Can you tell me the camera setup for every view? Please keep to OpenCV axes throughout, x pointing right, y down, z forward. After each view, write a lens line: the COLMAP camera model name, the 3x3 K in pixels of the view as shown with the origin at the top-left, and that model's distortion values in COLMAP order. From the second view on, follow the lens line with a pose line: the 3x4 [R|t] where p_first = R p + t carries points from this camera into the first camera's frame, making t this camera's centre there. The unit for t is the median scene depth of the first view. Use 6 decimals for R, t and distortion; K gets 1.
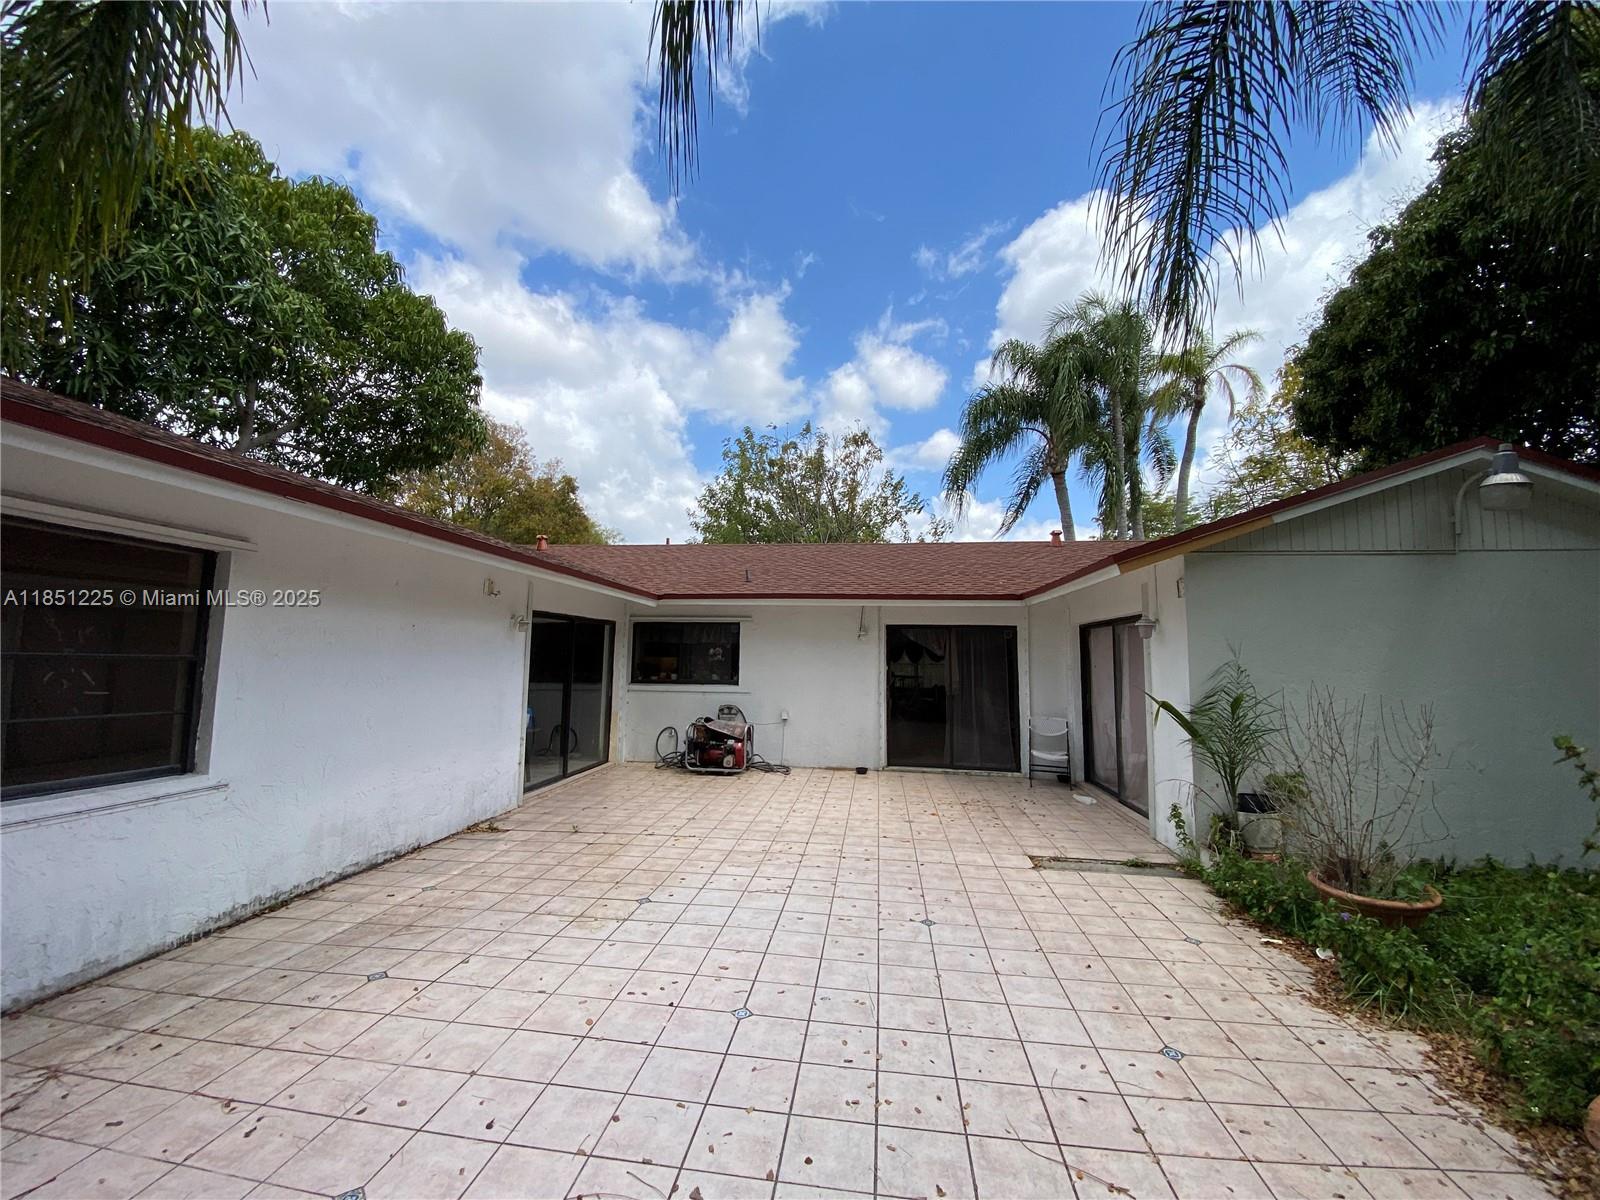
lens RADIAL K [[659.7, 0, 791.8], [0, 659.7, 600.9], [0, 0, 1]] dist [0.047021, -0.033684]
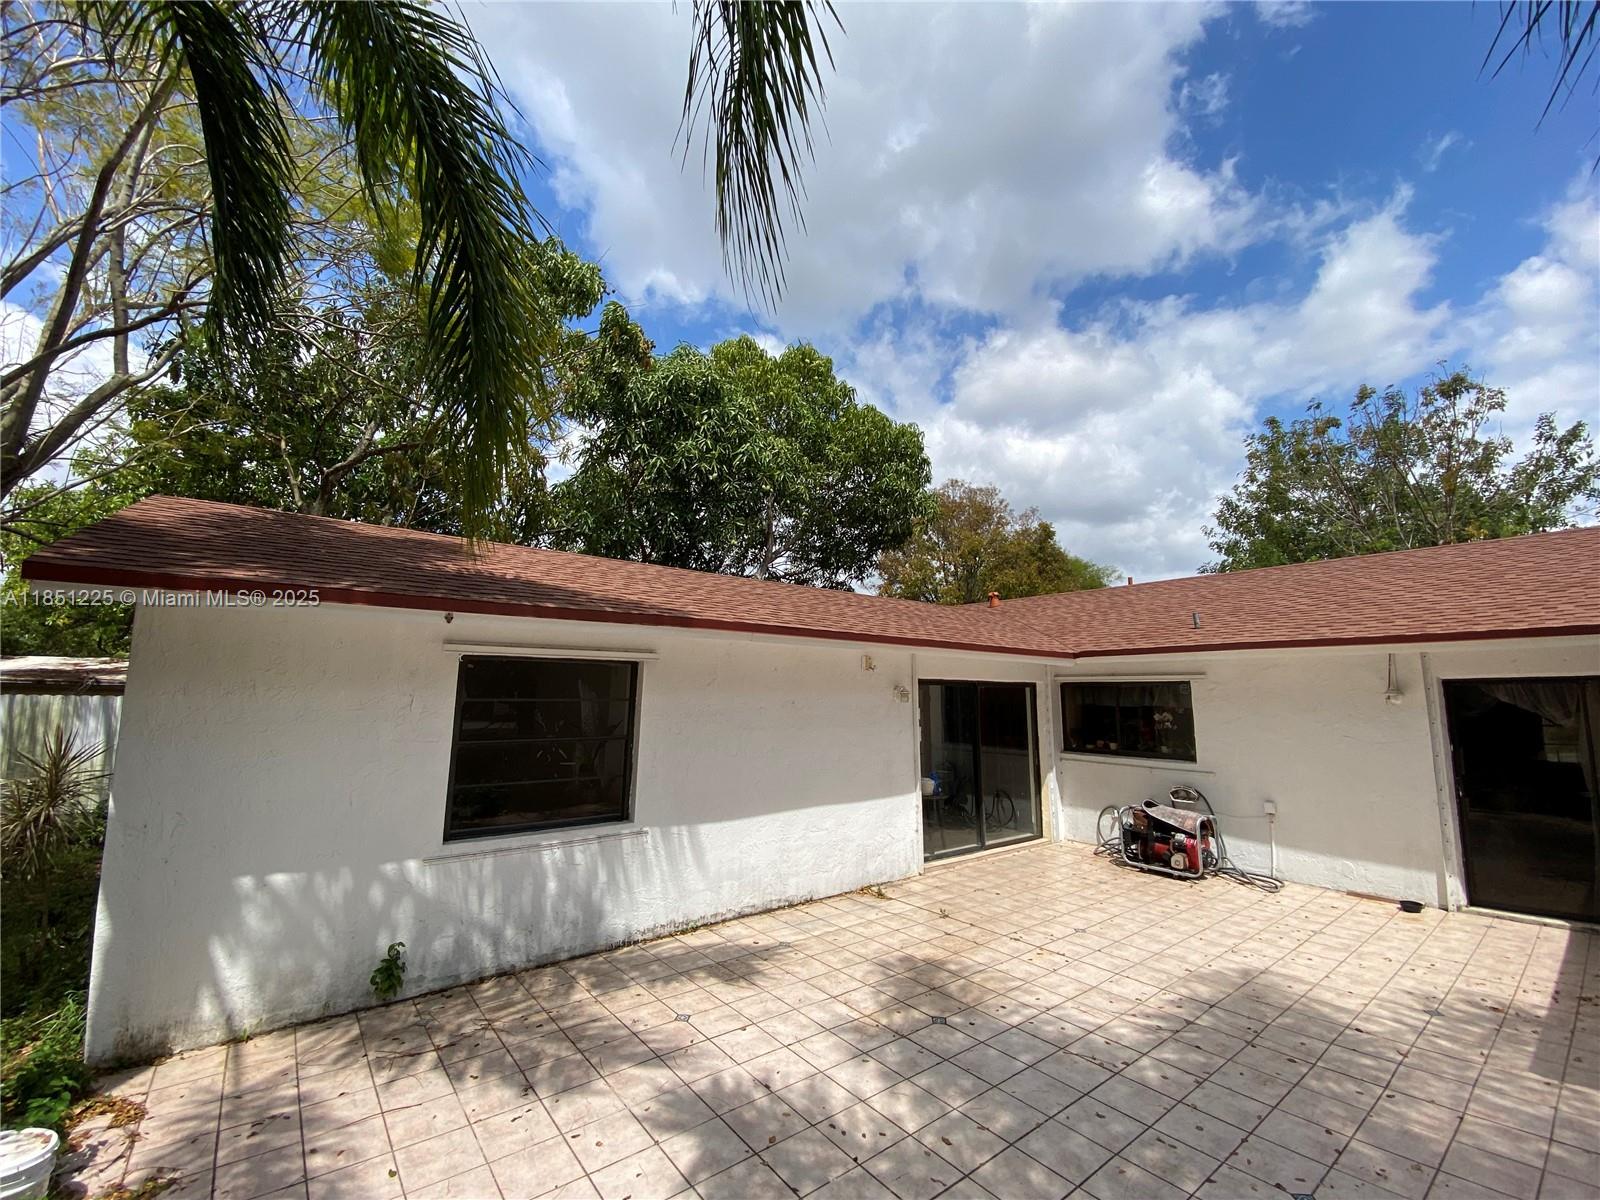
lens RADIAL K [[659.7, 0, 791.8], [0, 659.7, 600.9], [0, 0, 1]] dist [0.047021, -0.033684]
pose [[0.707612, -0.109224, -0.698109, 0.163820], [0.066295, 0.993885, -0.088303, -0.025770], [0.703485, 0.016203, 0.710526, 0.096135]]
